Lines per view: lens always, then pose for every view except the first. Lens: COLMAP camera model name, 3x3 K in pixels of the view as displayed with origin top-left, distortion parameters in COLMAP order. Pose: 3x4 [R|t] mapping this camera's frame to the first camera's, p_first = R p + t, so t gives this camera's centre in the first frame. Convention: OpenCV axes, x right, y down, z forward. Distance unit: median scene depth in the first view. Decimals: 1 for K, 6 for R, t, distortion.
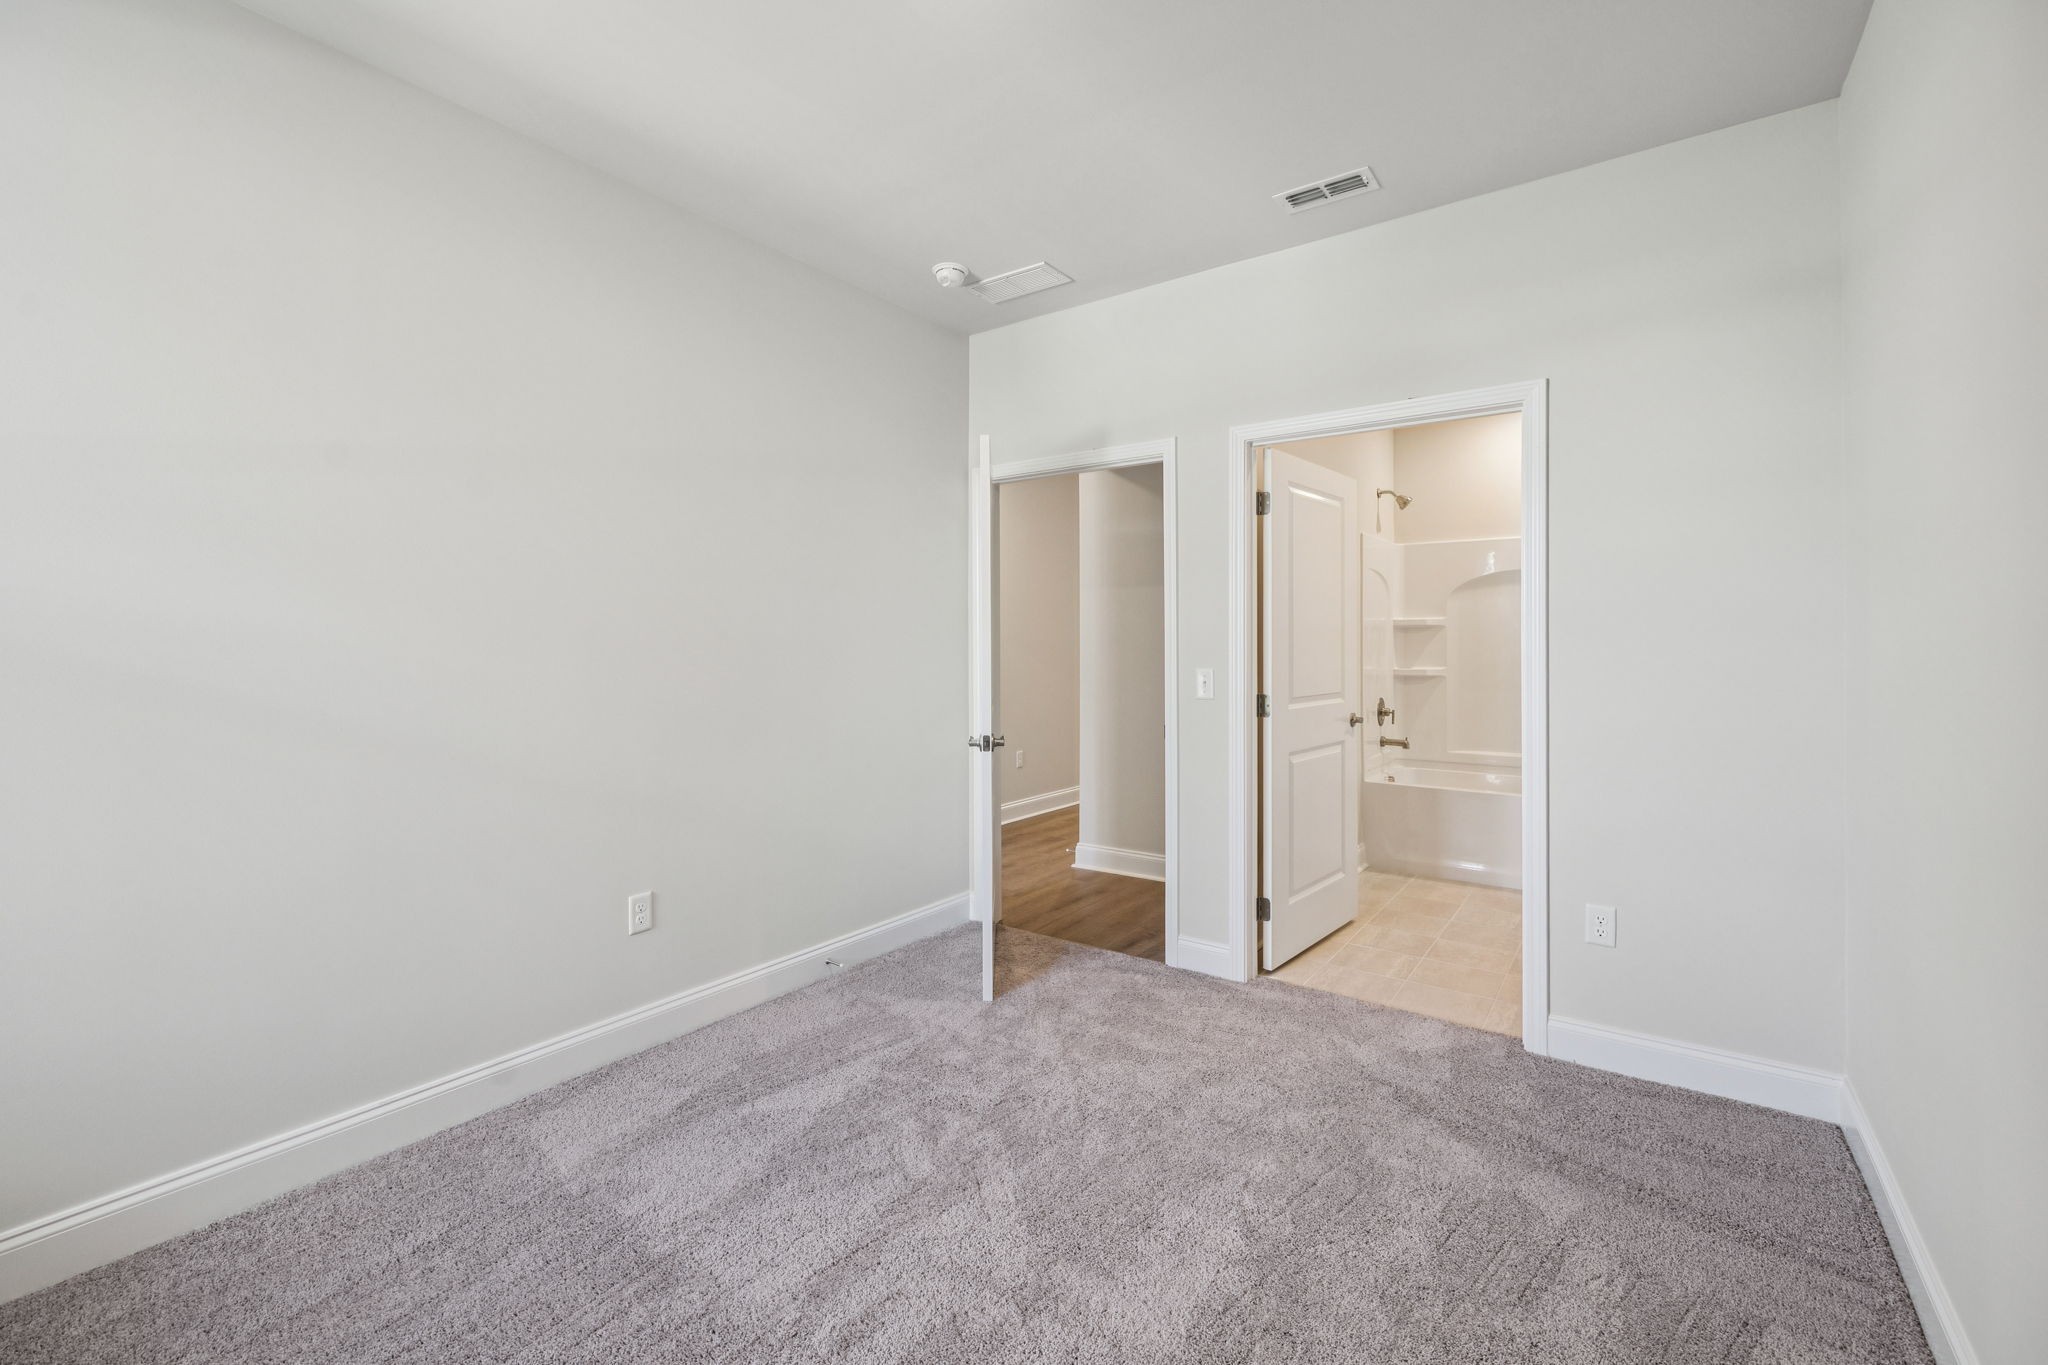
lens RADIAL K [[857.9, 0, 1025.5], [0, 857.9, 655.2], [0, 0, 1]] dist [-0.007349, 0.000813]
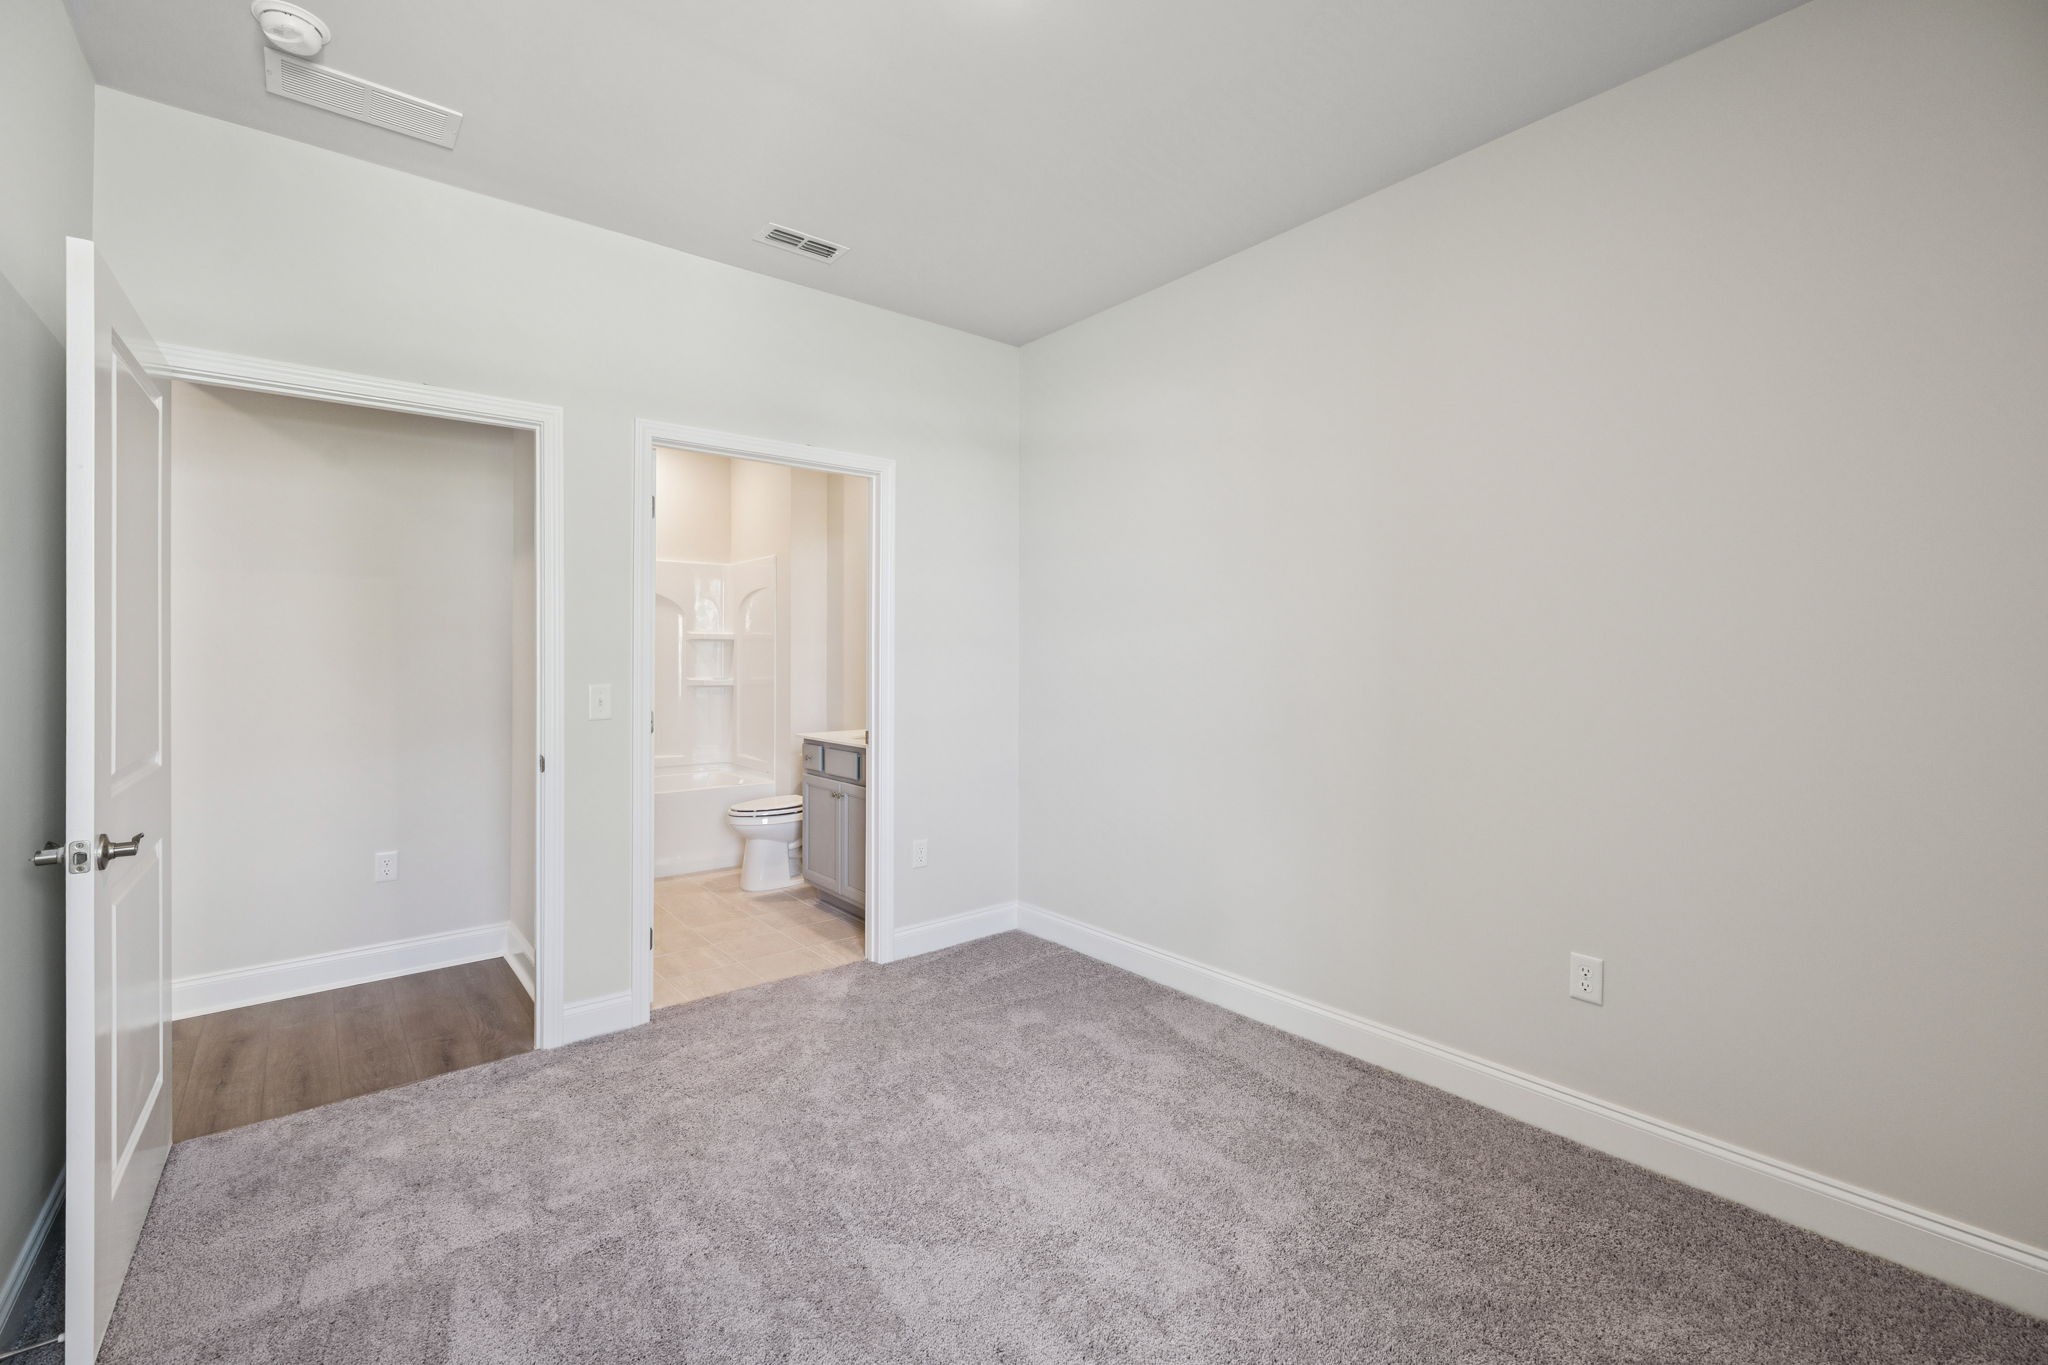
lens RADIAL K [[857.9, 0, 1025.5], [0, 857.9, 655.2], [0, 0, 1]] dist [-0.007349, 0.000813]
pose [[0.255295, 0.000896, 0.966863, -0.571045], [0.007913, 0.999964, -0.003016, -0.006810], [-0.966831, 0.008421, 0.255279, 0.398631]]
